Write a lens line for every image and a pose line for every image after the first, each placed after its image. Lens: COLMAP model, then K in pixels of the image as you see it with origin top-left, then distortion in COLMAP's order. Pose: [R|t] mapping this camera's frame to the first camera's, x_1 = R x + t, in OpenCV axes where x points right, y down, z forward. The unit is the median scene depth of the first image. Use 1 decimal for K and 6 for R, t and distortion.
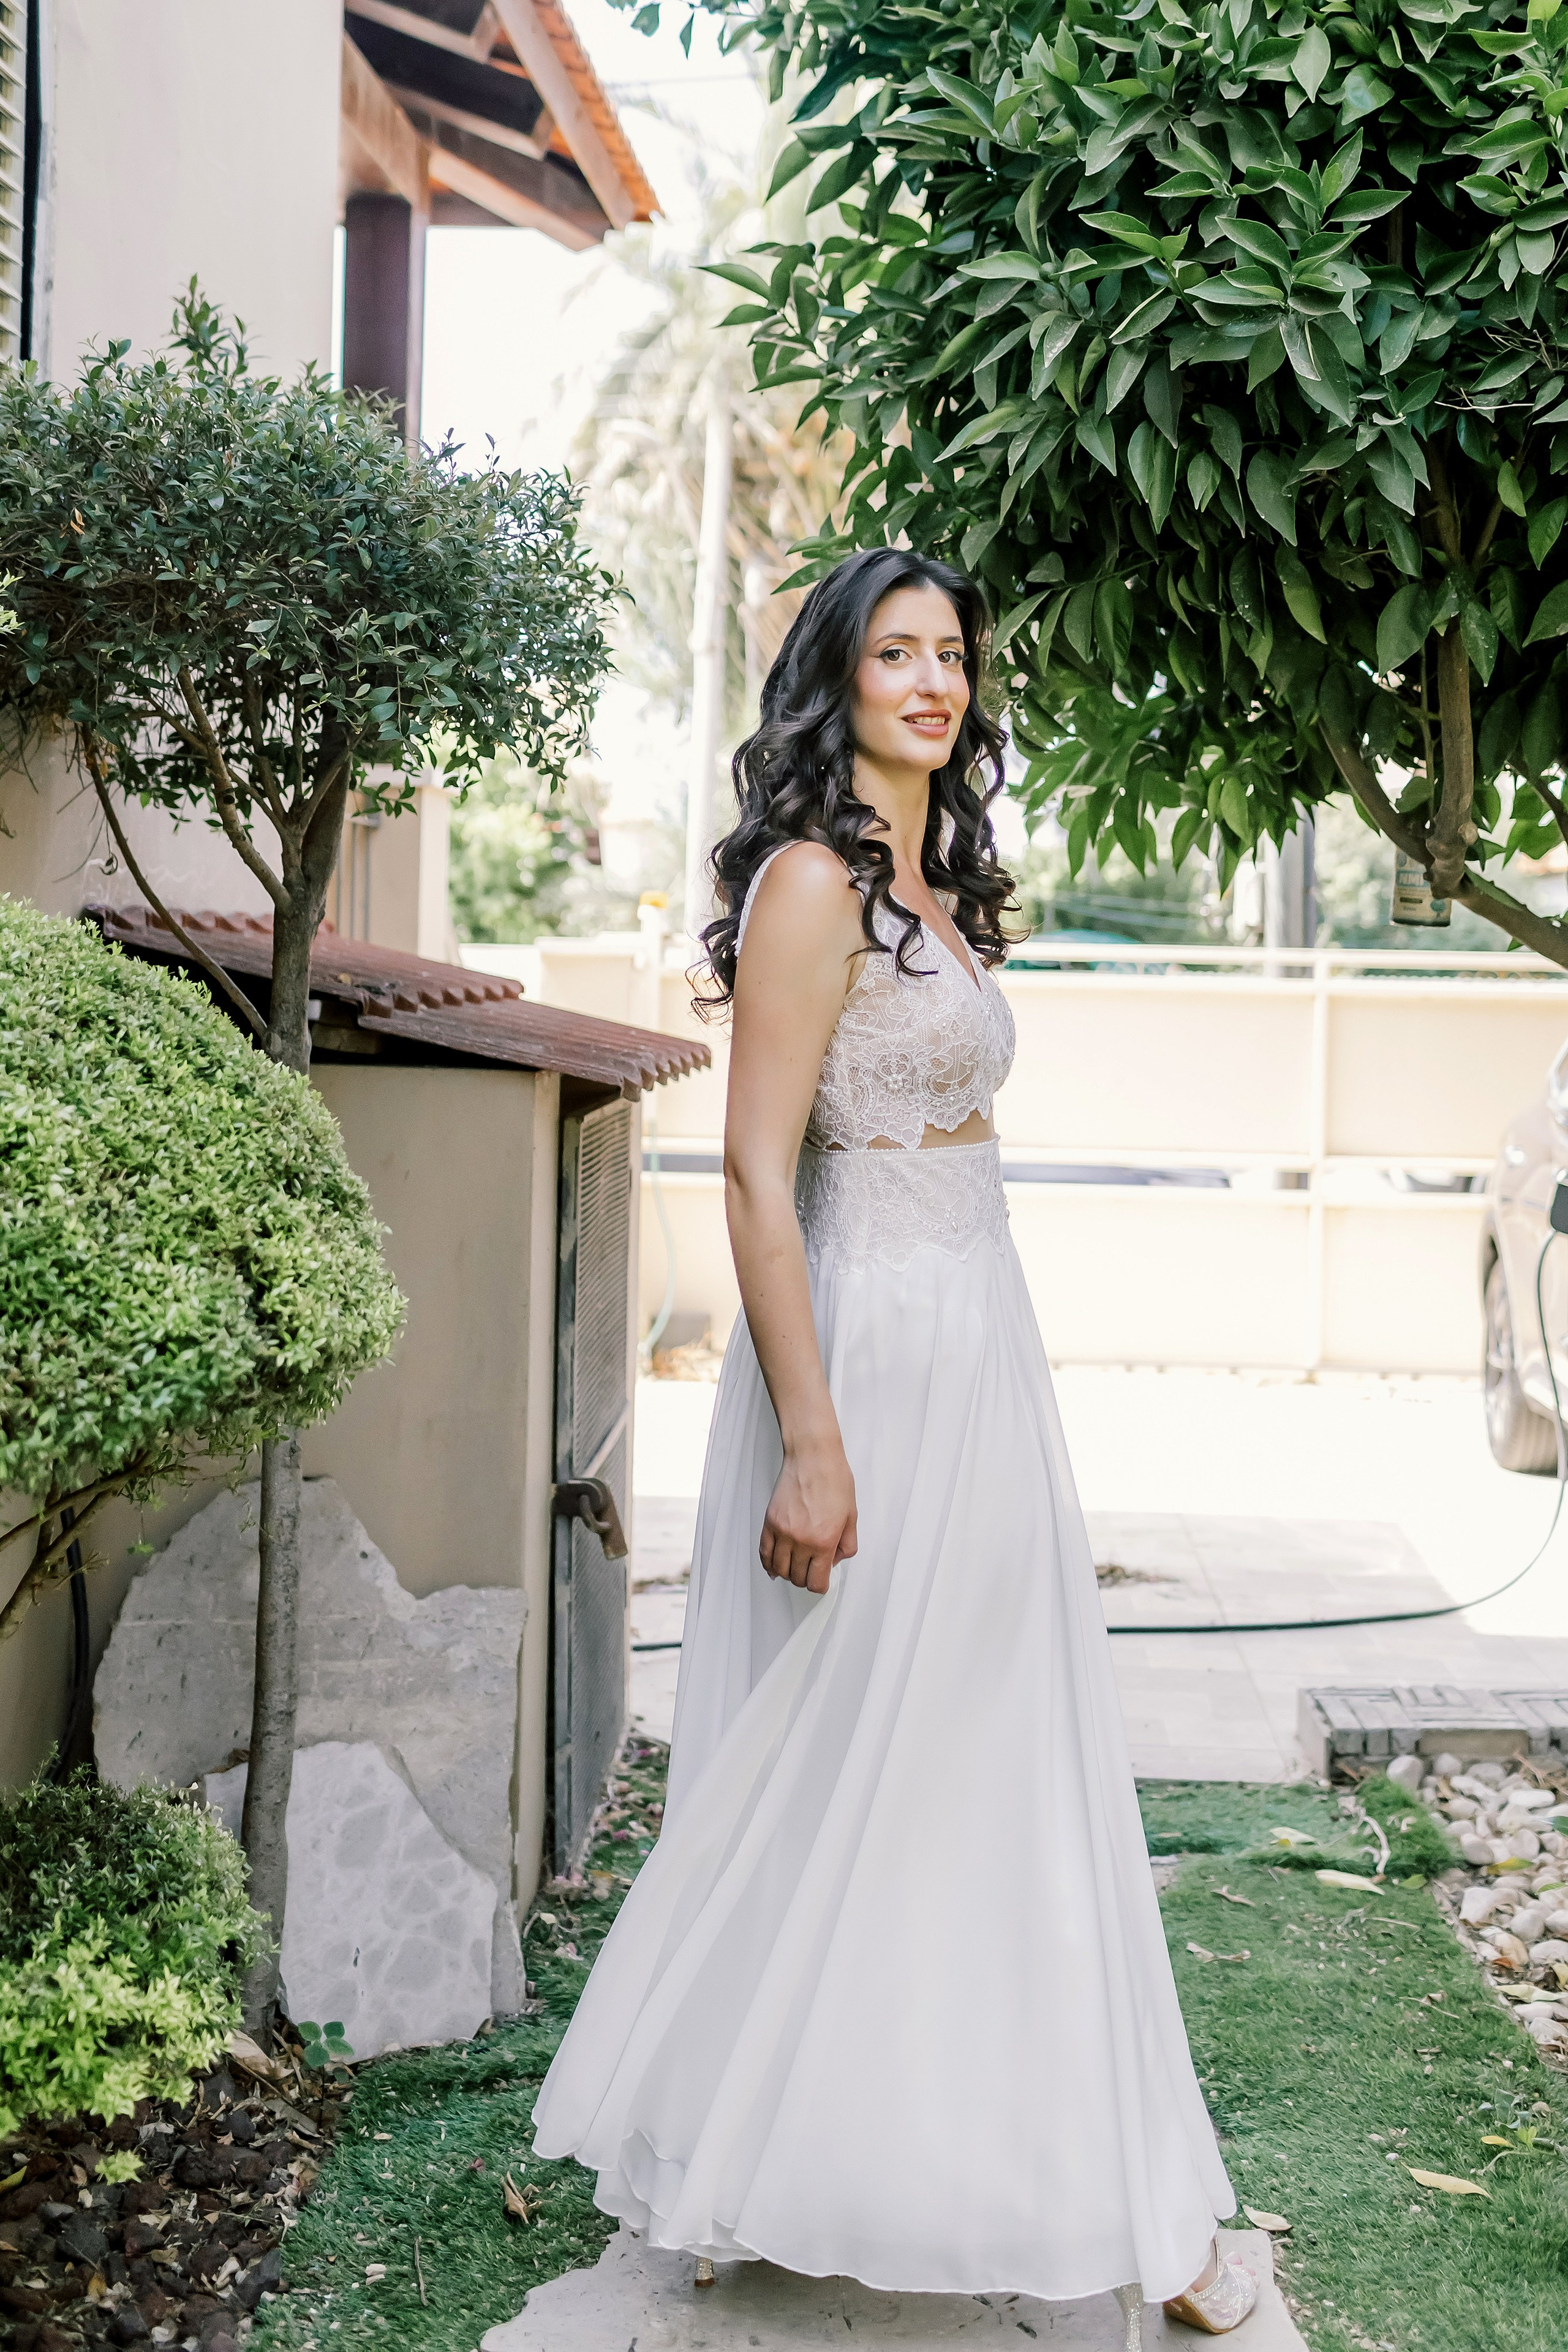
lens RADIAL K [[2241.8, 0, 781.5], [0, 2241.8, 1163.7], [0, 0, 1]] dist [0.000333, 0.003934]
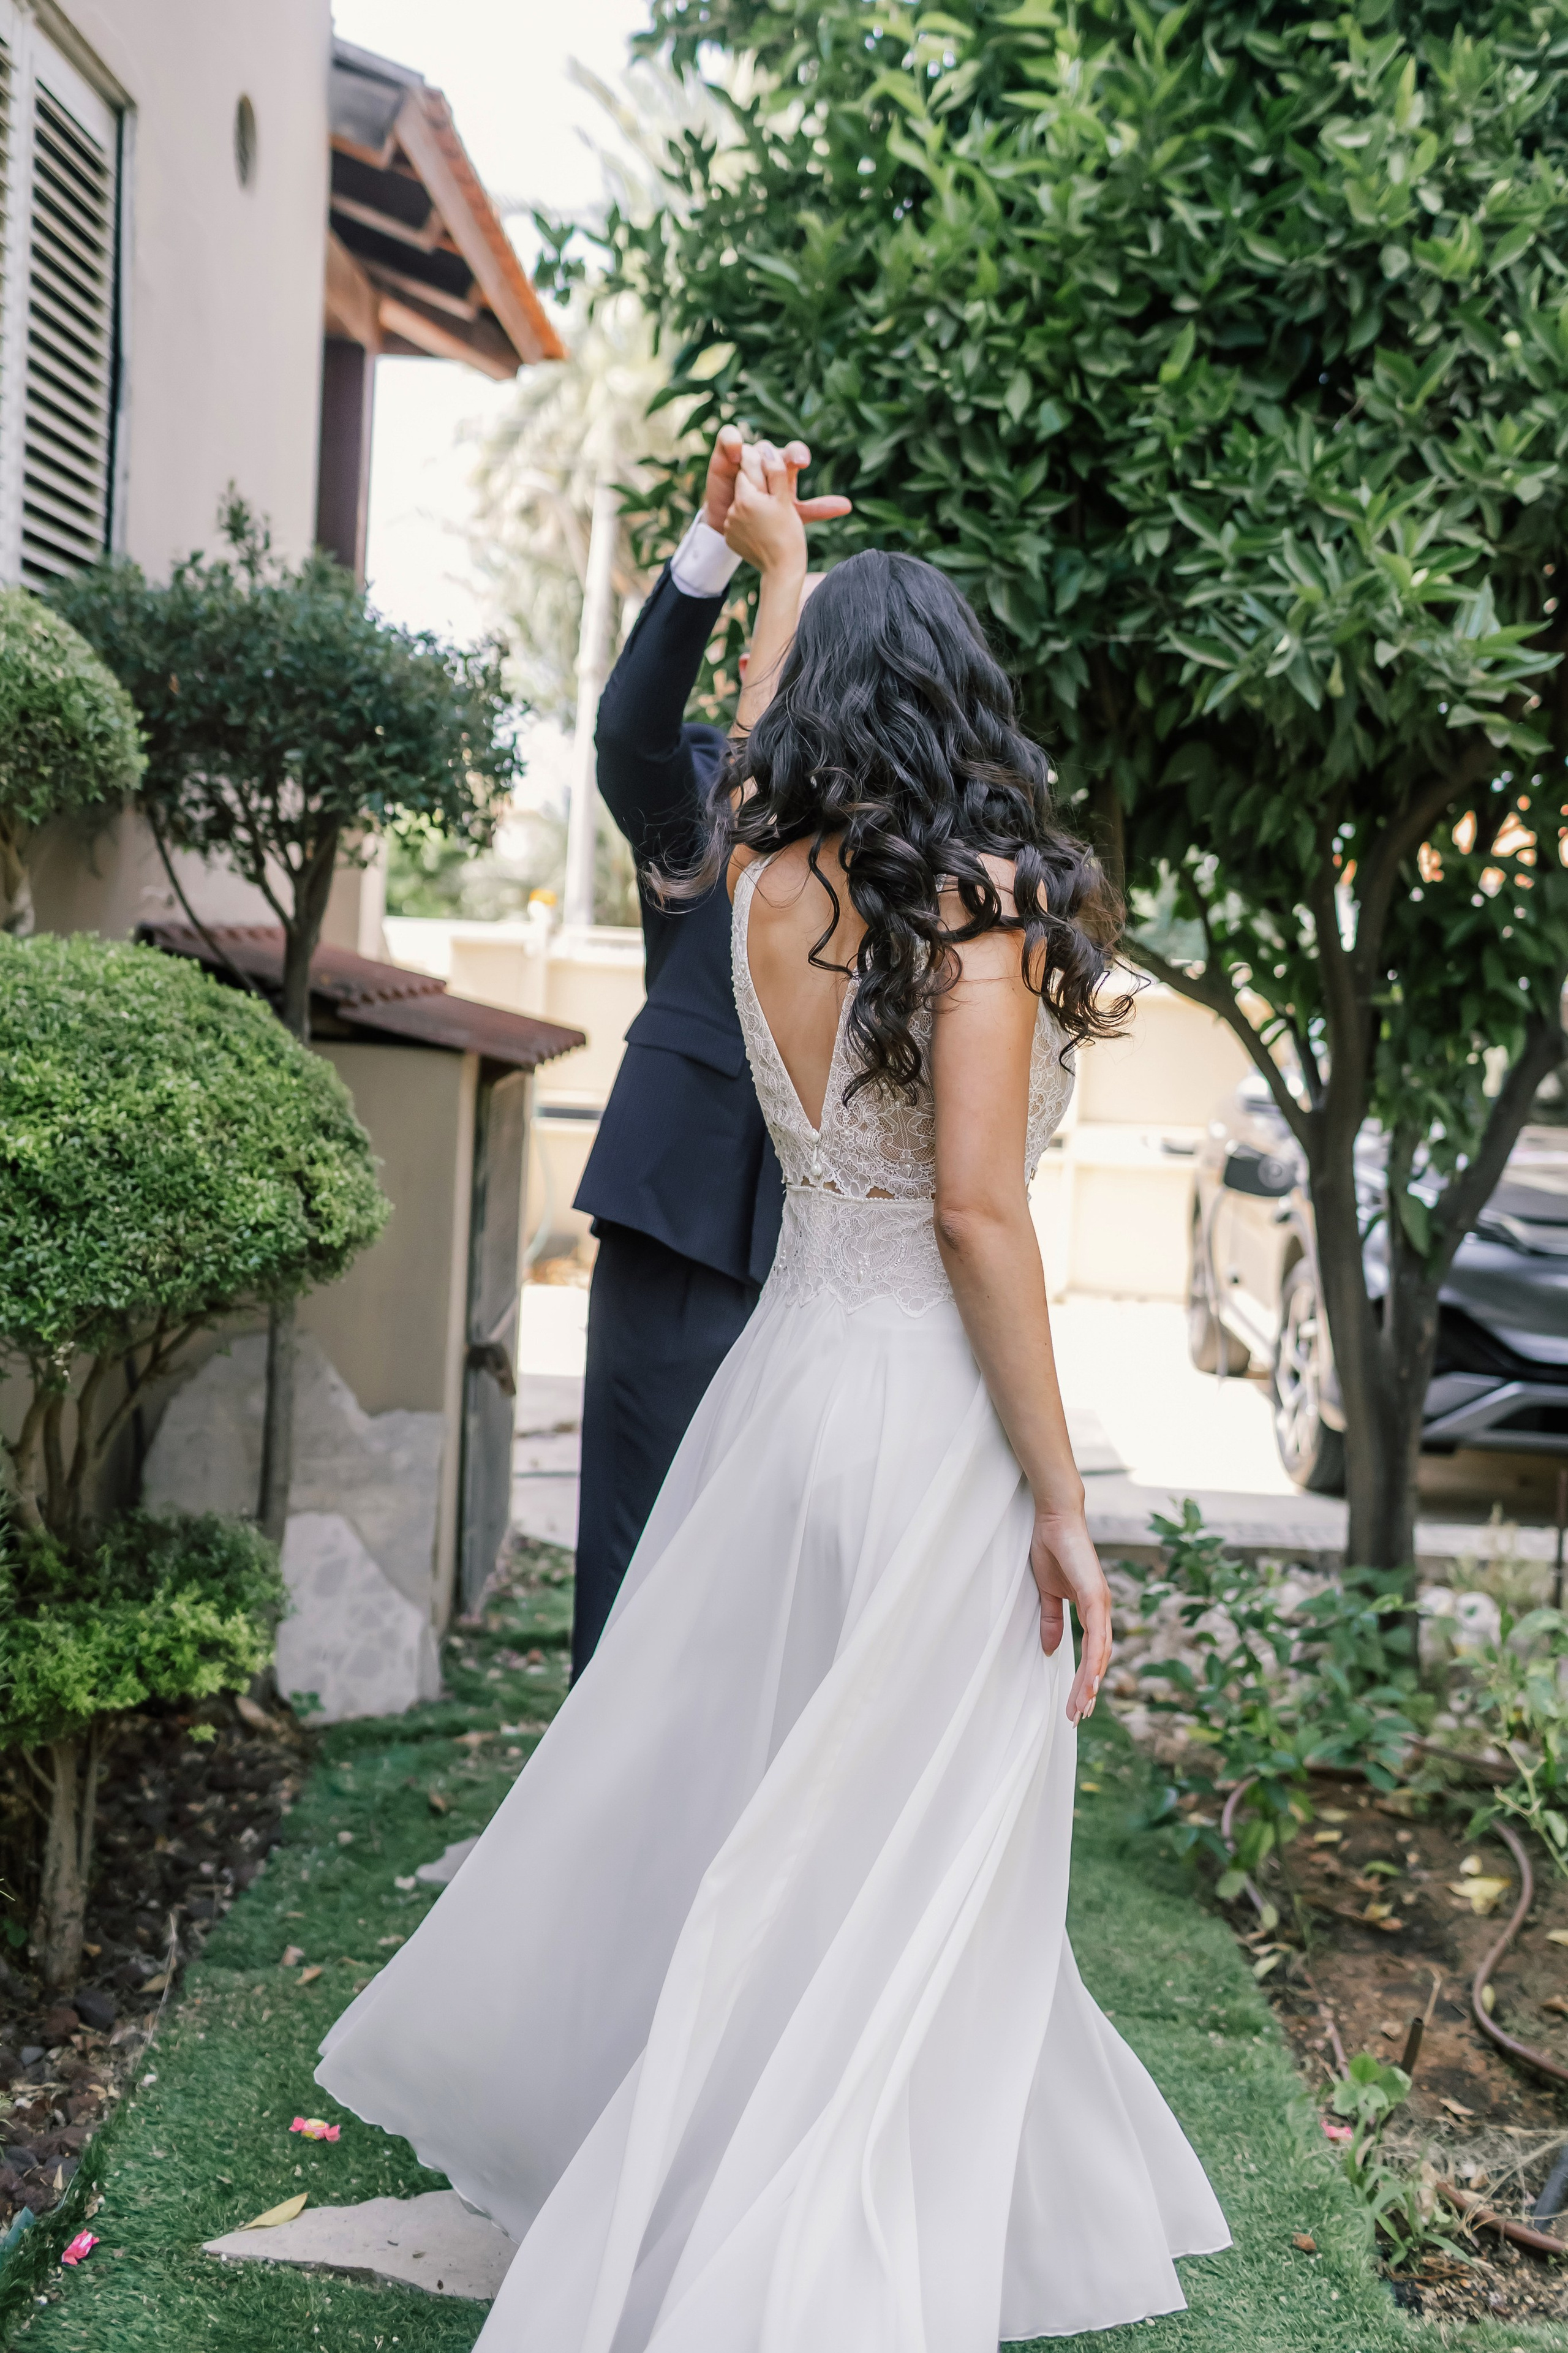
lens RADIAL K [[2385.6, 0, 948.6], [0, 2385.6, 1177.3], [0, 0, 1]] dist [0.031501, 0.004876]
pose [[0.991704, 0.031590, 0.124601, 0.010205], [-0.035453, 0.998953, 0.028914, -0.020405], [-0.123557, -0.033092, 0.991786, -0.643915]]
